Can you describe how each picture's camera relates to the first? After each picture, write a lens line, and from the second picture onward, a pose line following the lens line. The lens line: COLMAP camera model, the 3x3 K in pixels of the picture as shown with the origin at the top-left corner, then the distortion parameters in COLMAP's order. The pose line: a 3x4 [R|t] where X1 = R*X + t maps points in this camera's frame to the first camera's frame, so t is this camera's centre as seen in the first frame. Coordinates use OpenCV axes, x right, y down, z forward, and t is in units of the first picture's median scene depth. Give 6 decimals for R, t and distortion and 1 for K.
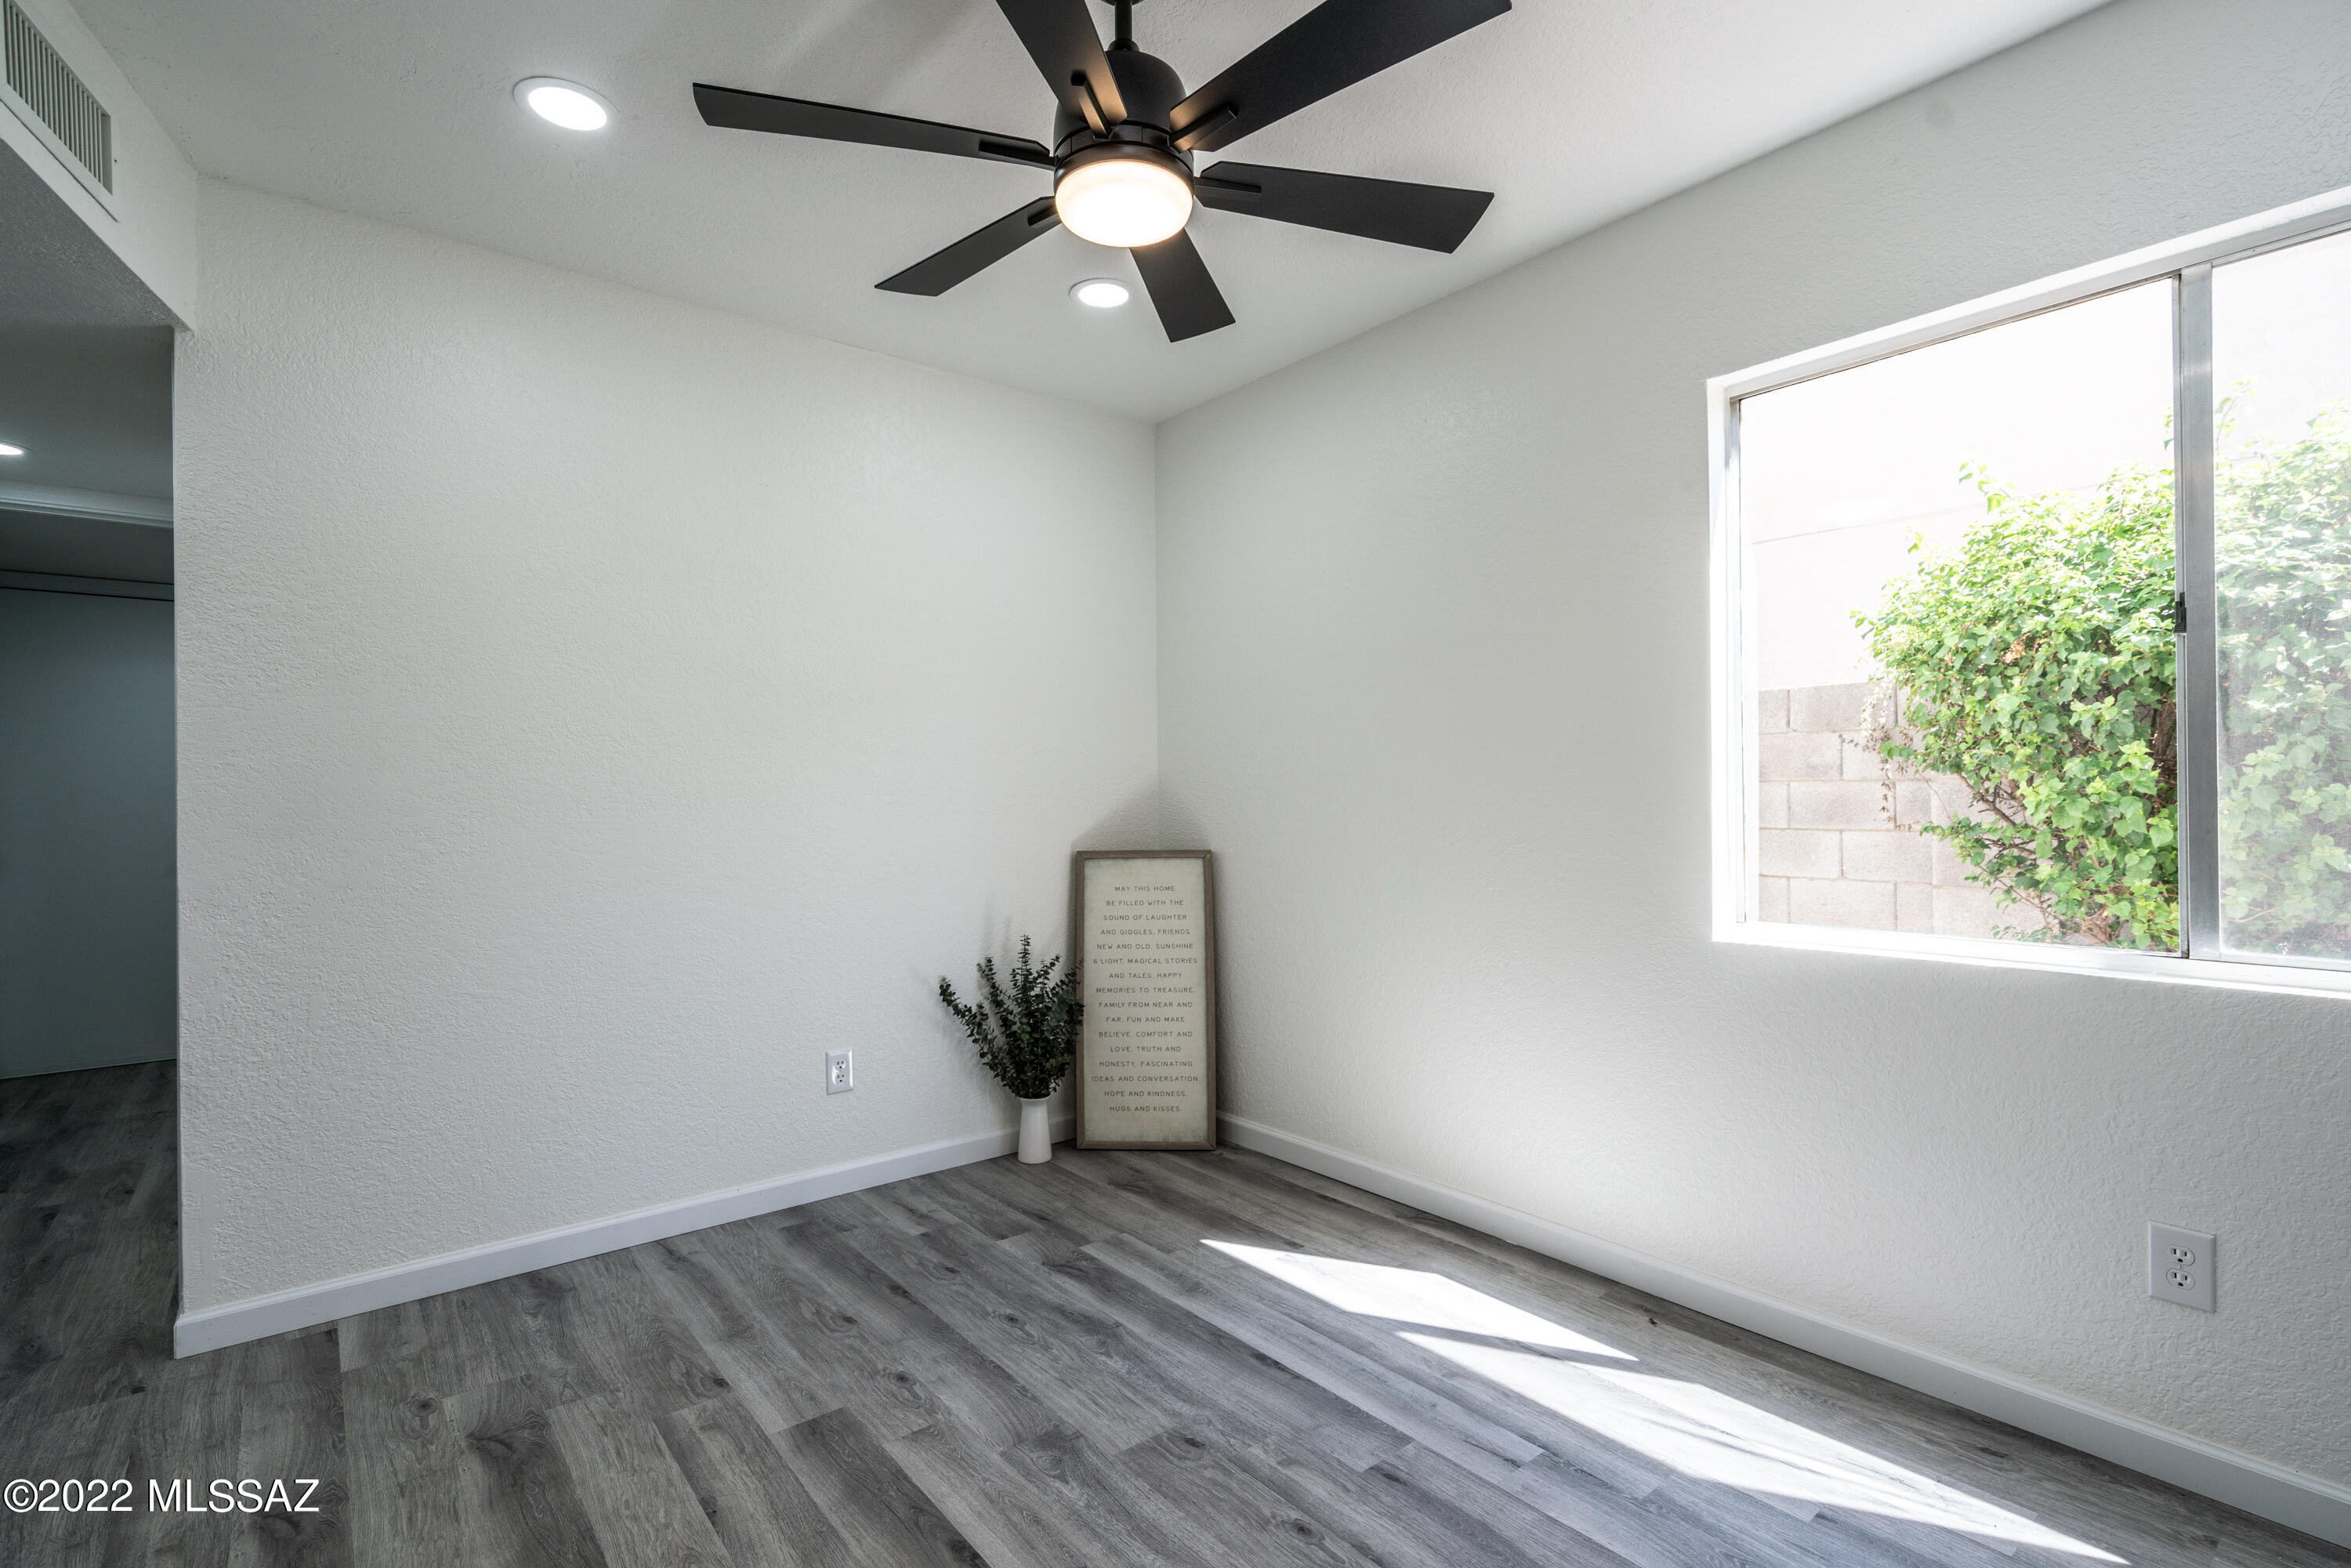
lens RADIAL K [[1062.9, 0, 1154.2], [0, 1062.9, 769.4], [0, 0, 1]] dist [-0.009334, 0.004482]
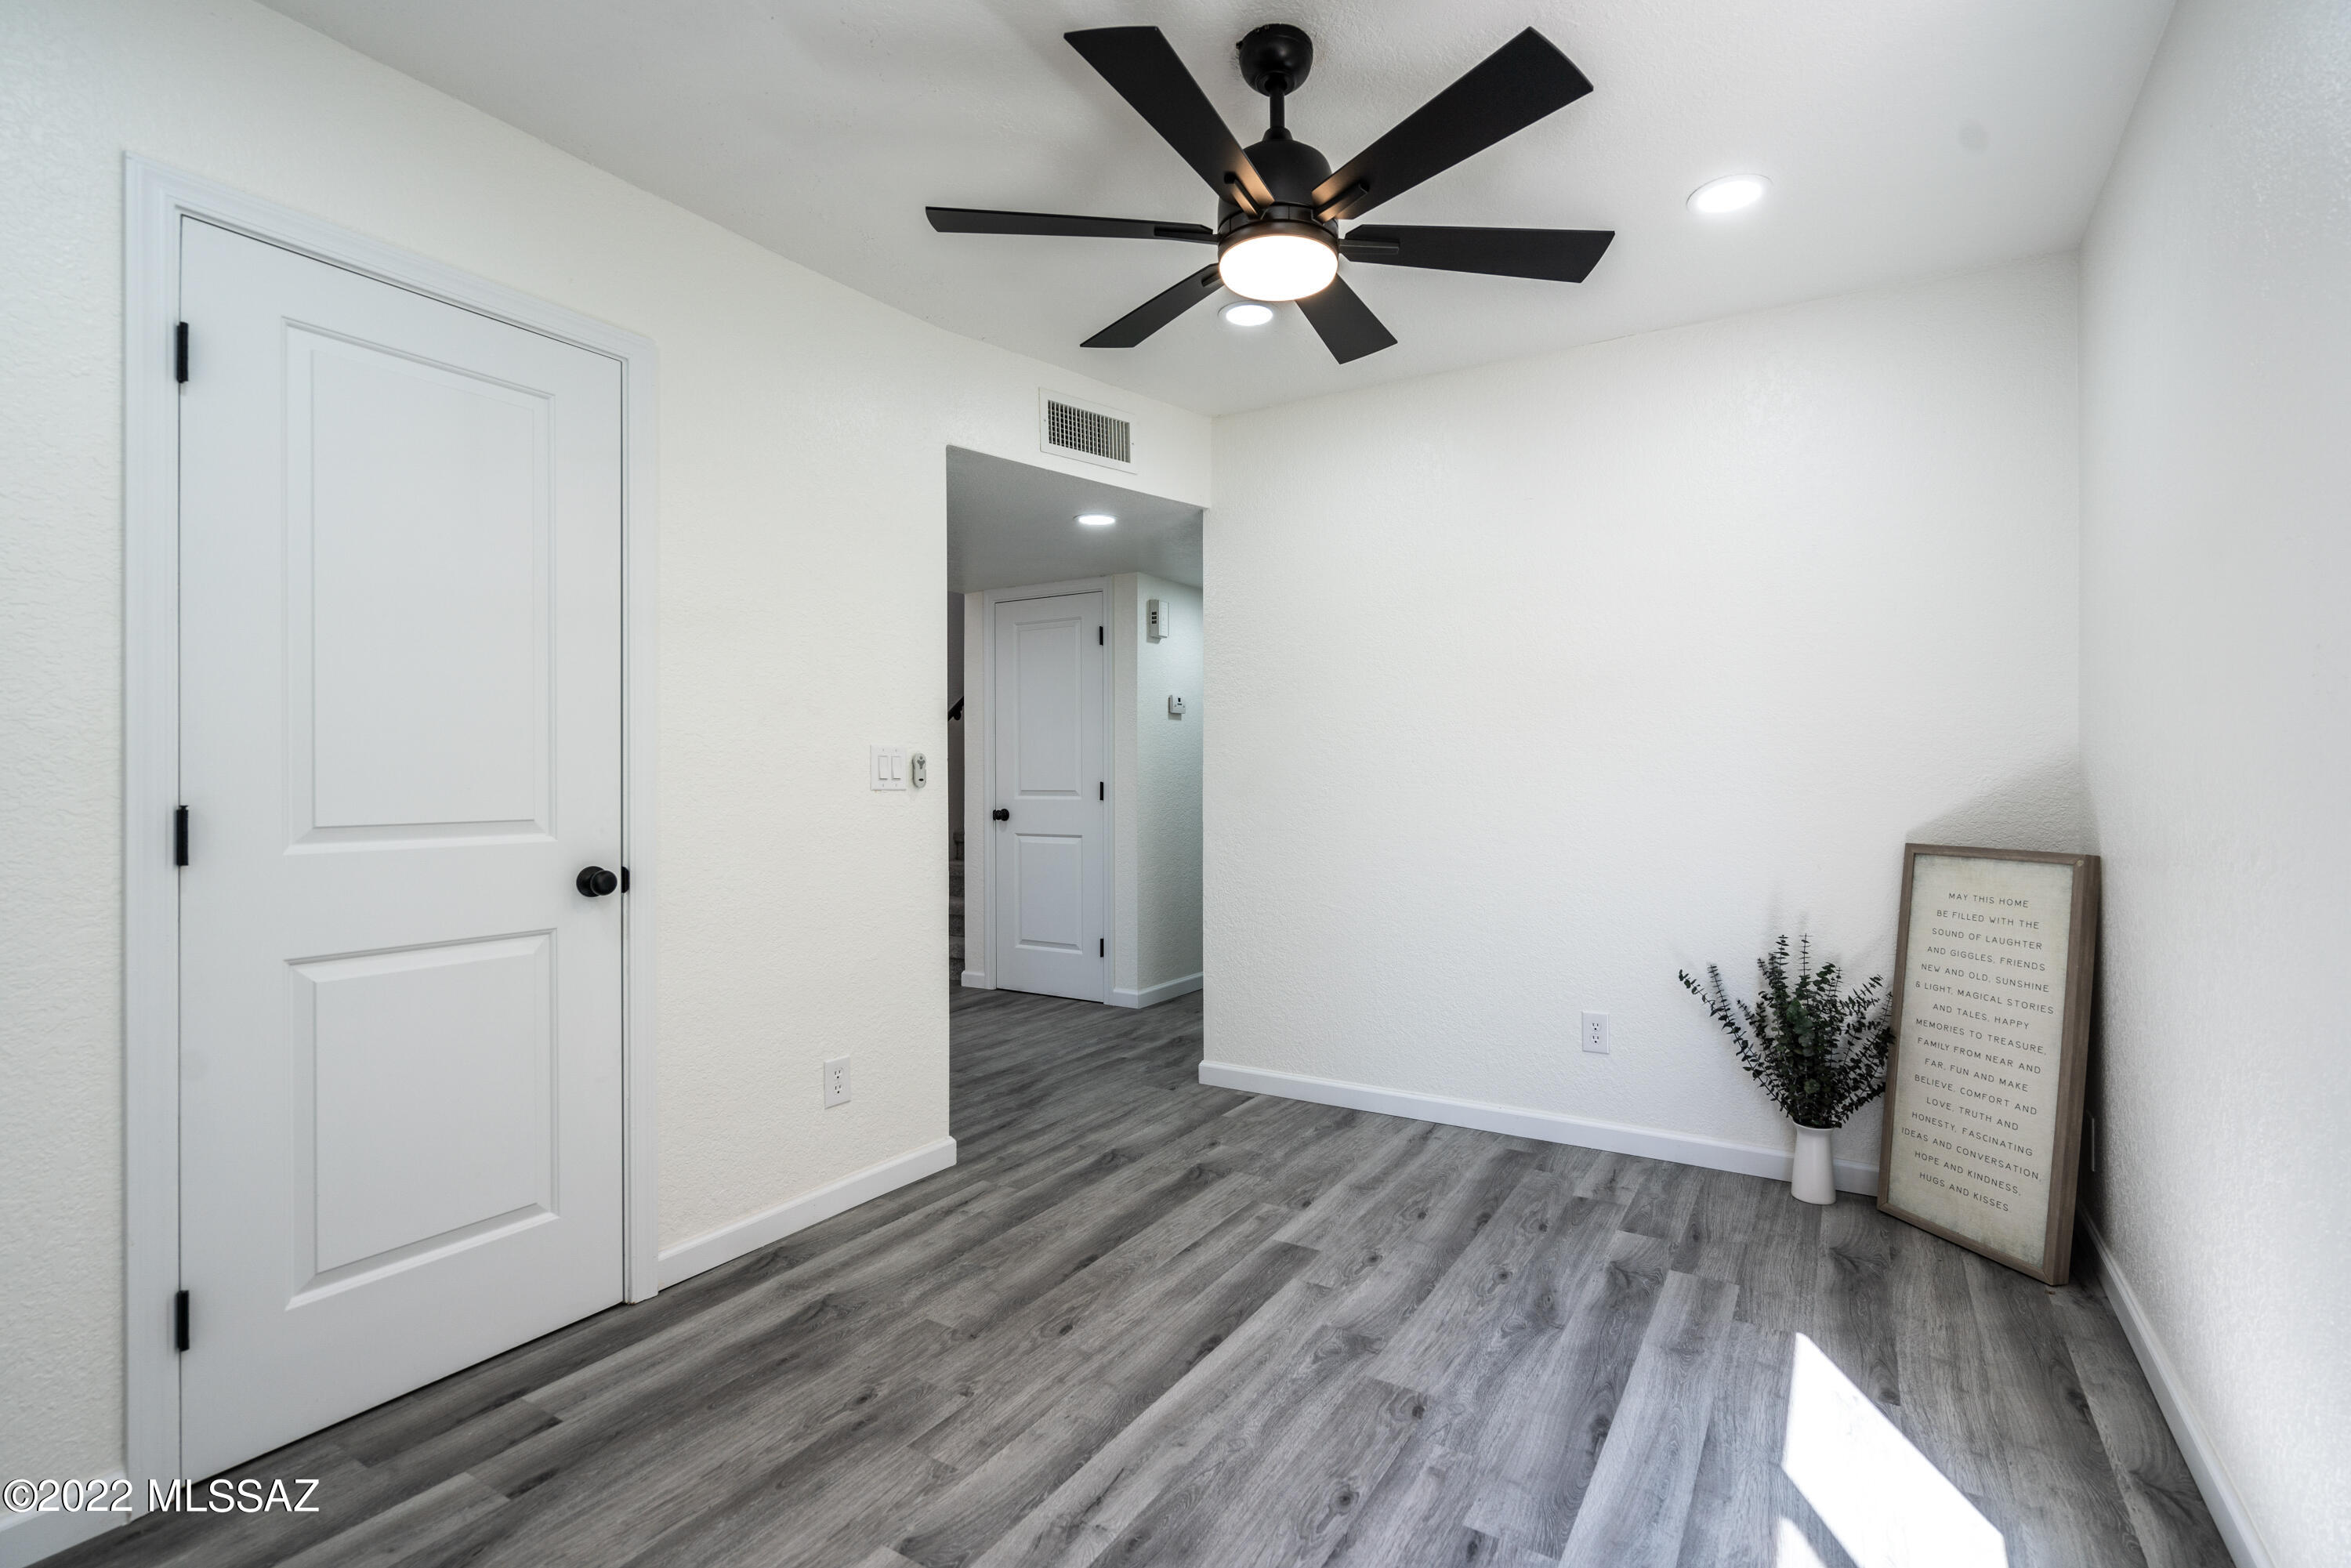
lens RADIAL K [[1062.9, 0, 1251.1], [0, 1062.9, 746.7], [0, 0, 1]] dist [-0.009334, 0.004482]
pose [[0.369124, -0.018862, -0.929189, 0.699388], [0.025611, 0.999621, -0.010118, 0.000071], [0.929027, -0.020062, 0.369467, 0.361076]]
